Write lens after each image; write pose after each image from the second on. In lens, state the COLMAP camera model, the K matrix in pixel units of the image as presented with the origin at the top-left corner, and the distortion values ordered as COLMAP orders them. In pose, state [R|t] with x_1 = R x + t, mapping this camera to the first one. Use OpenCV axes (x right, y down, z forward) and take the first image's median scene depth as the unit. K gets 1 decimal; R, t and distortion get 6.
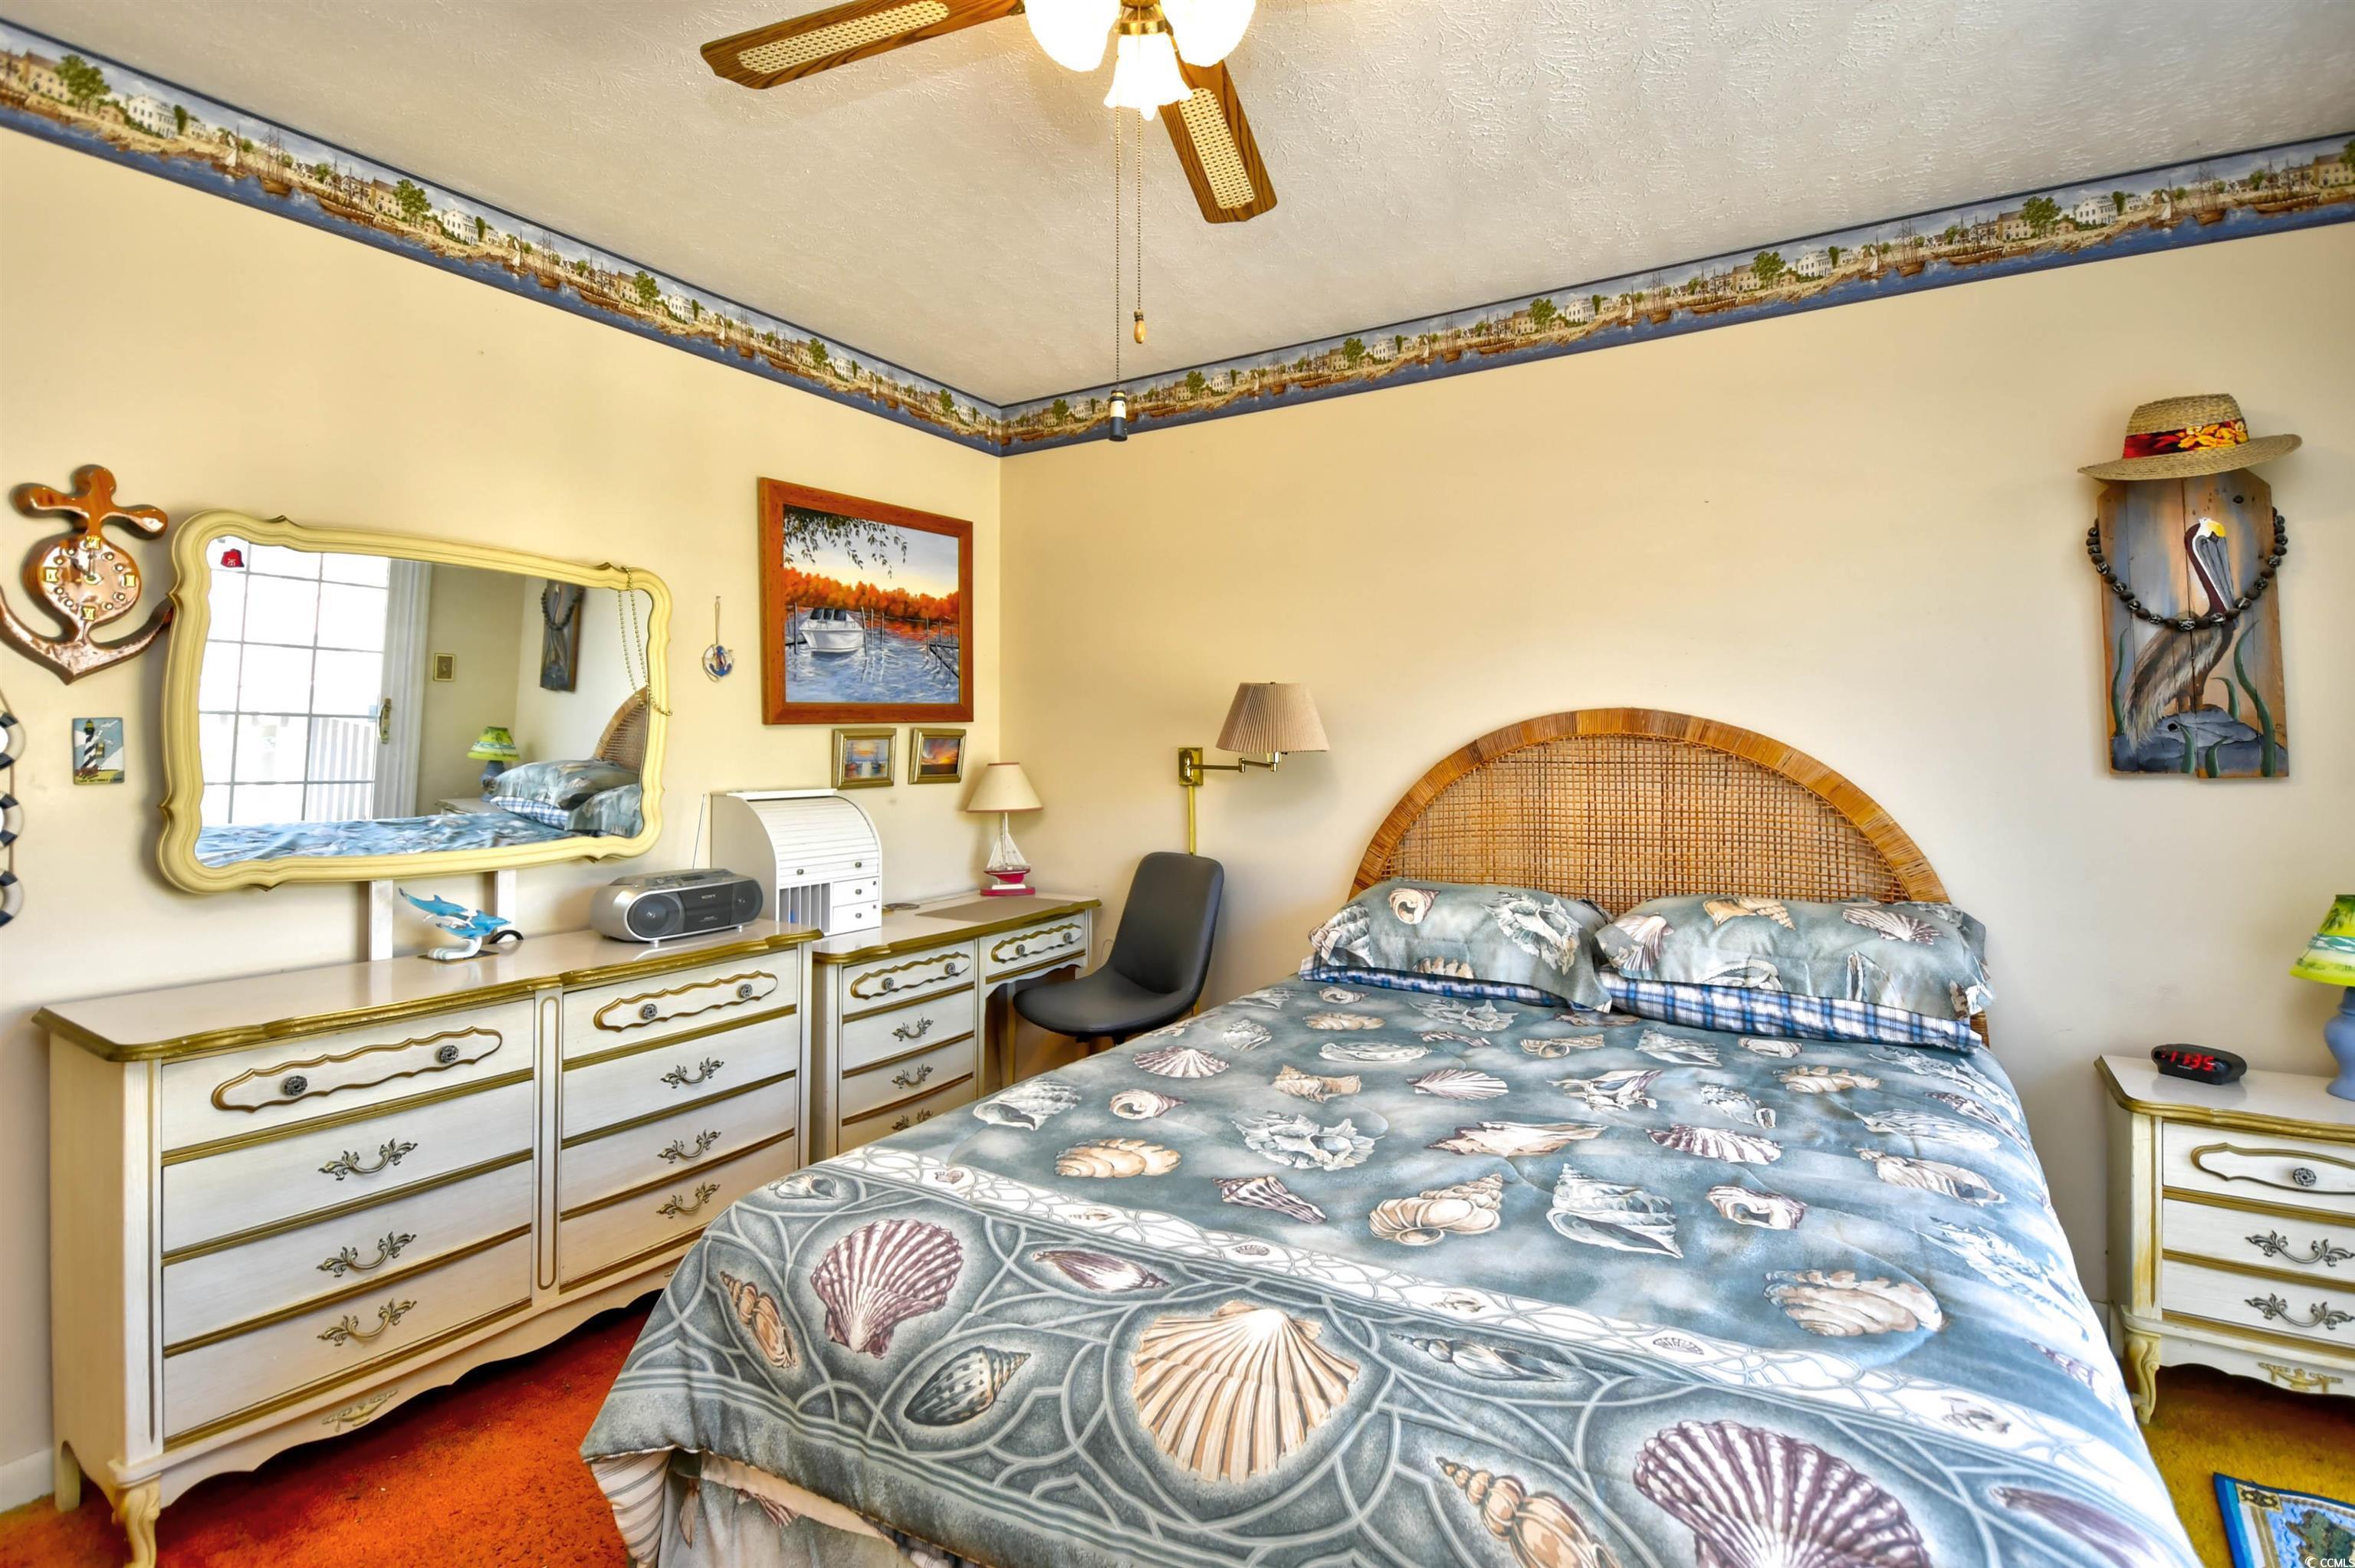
lens RADIAL K [[1129.0, 0, 1181.2], [0, 1129.0, 729.9], [0, 0, 1]] dist [0.015523, -0.024639]
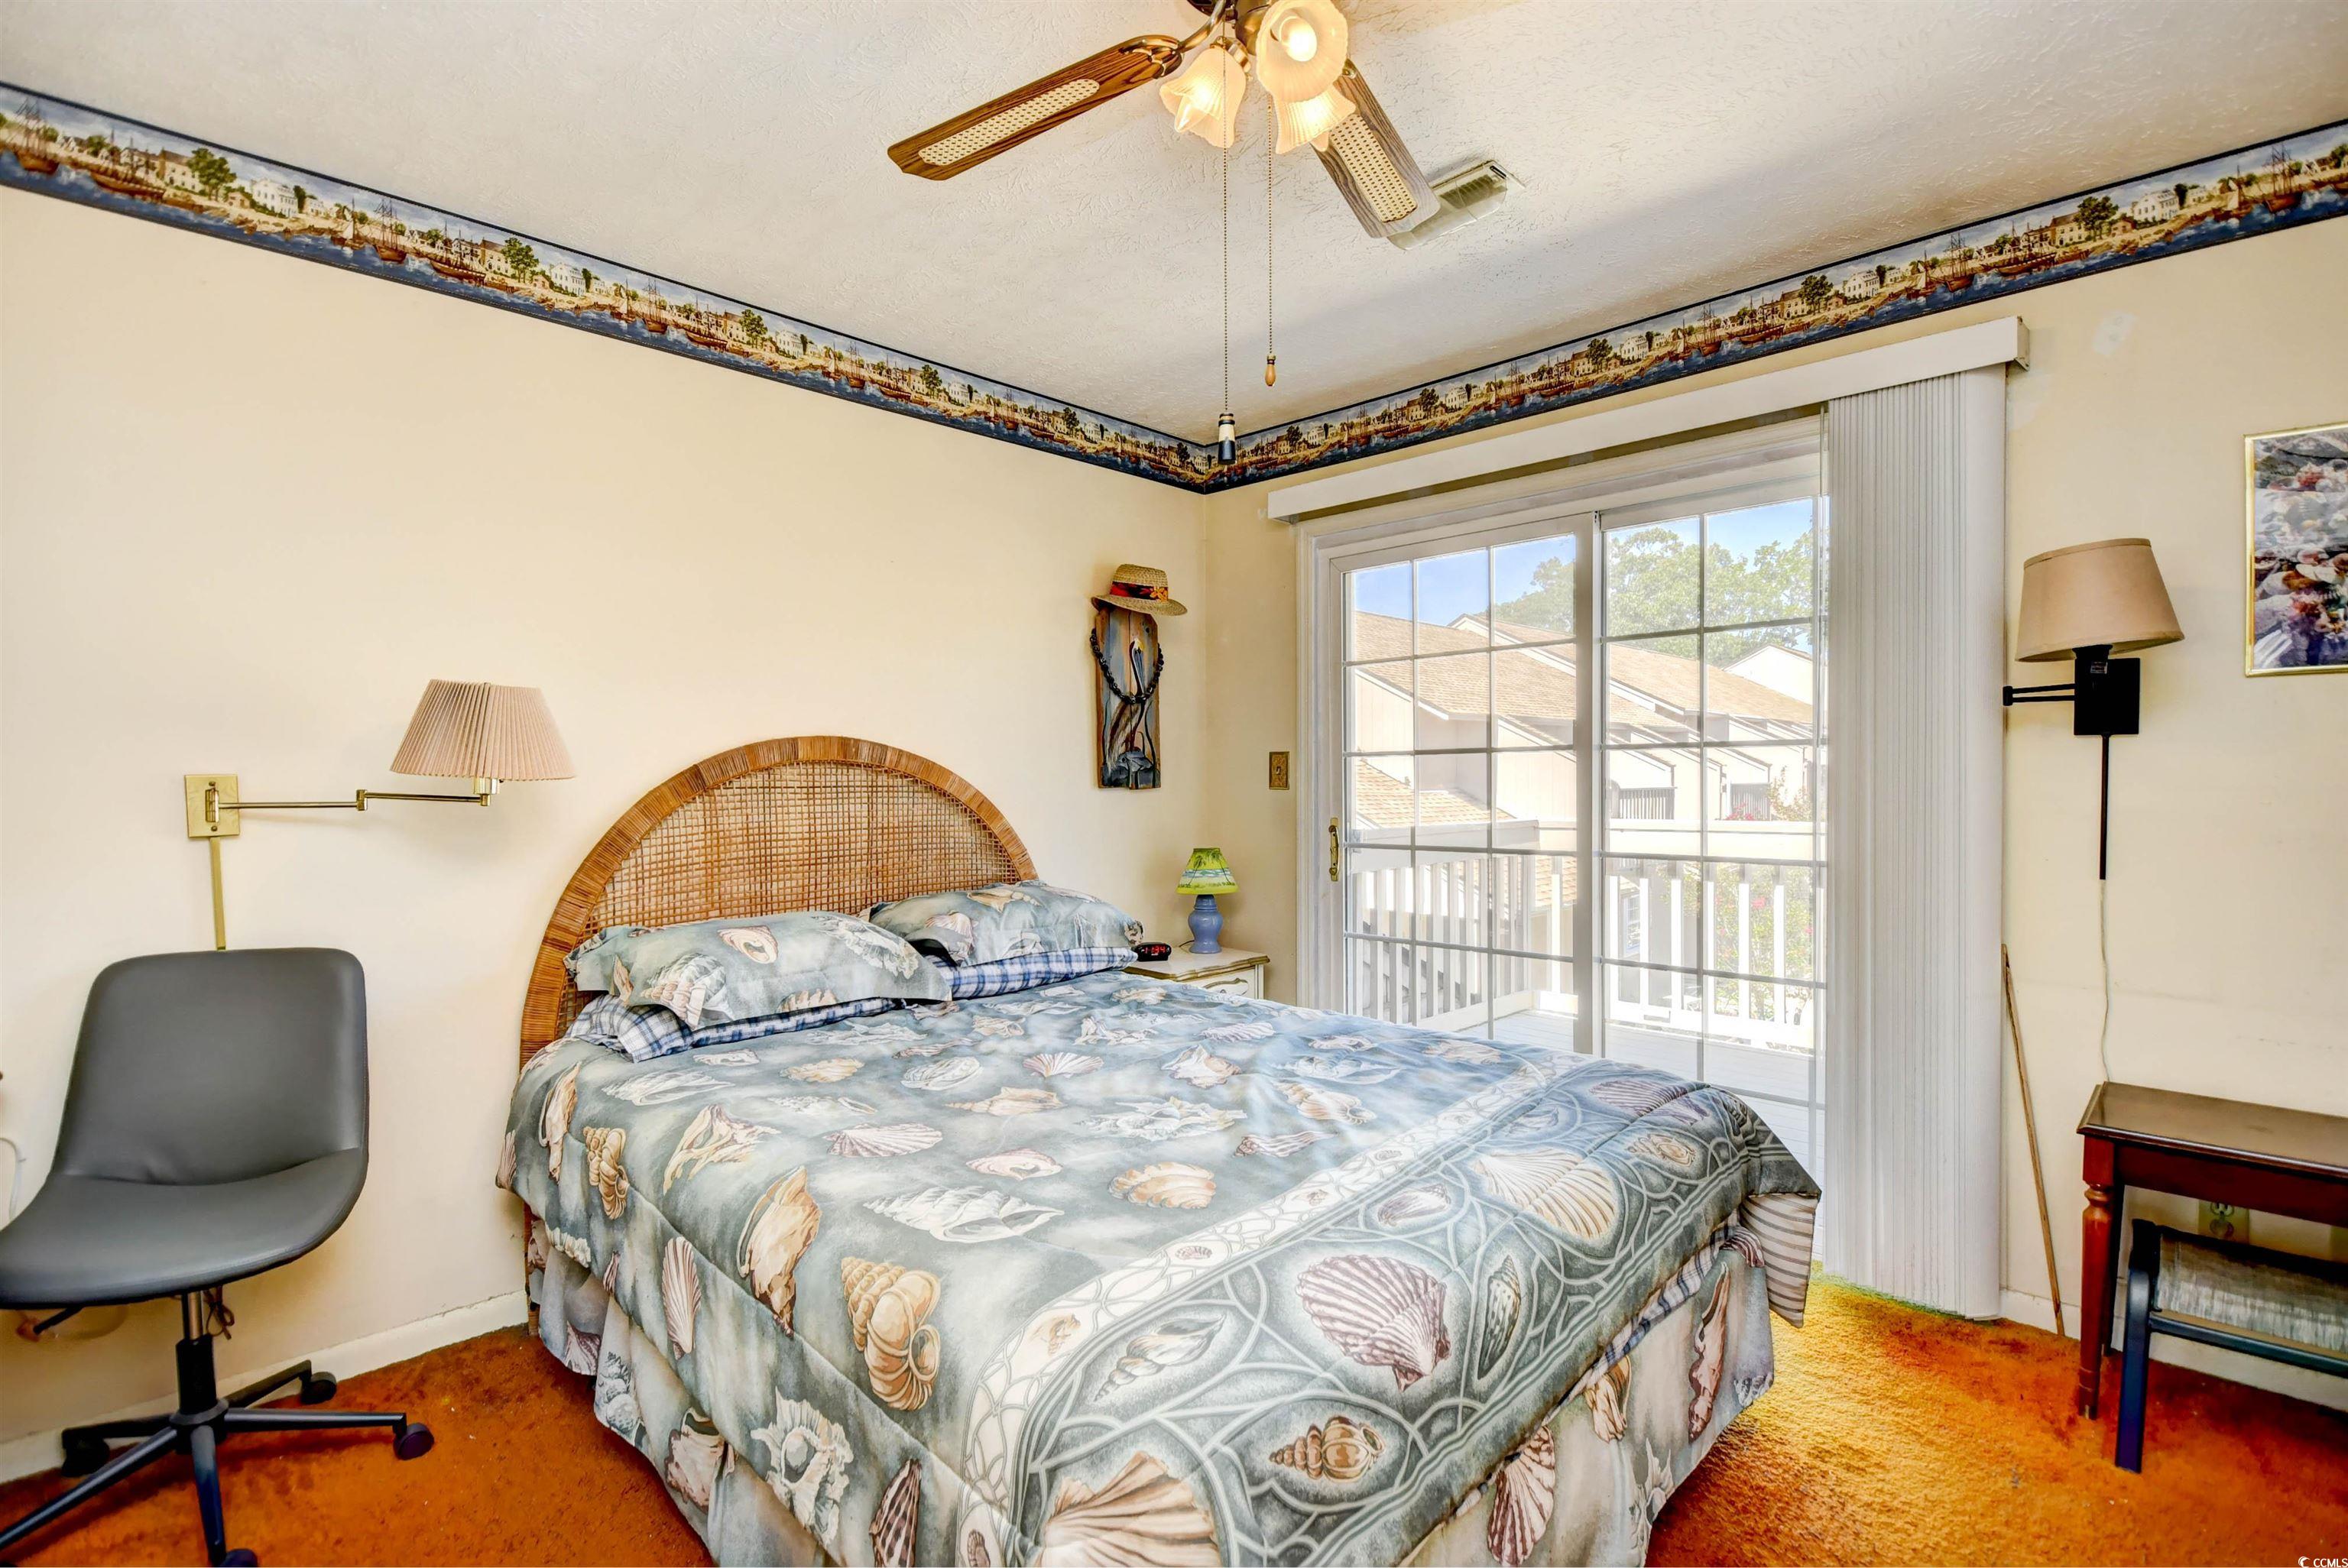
lens RADIAL K [[1059.0, 0, 1223.6], [0, 1059.0, 801.1], [0, 0, 1]] dist [0.013803, -0.019202]
pose [[0.204557, -0.027085, 0.978480, -0.764743], [-0.010908, 0.999492, 0.029947, 0.012149], [-0.978794, -0.016800, 0.204158, 0.620713]]
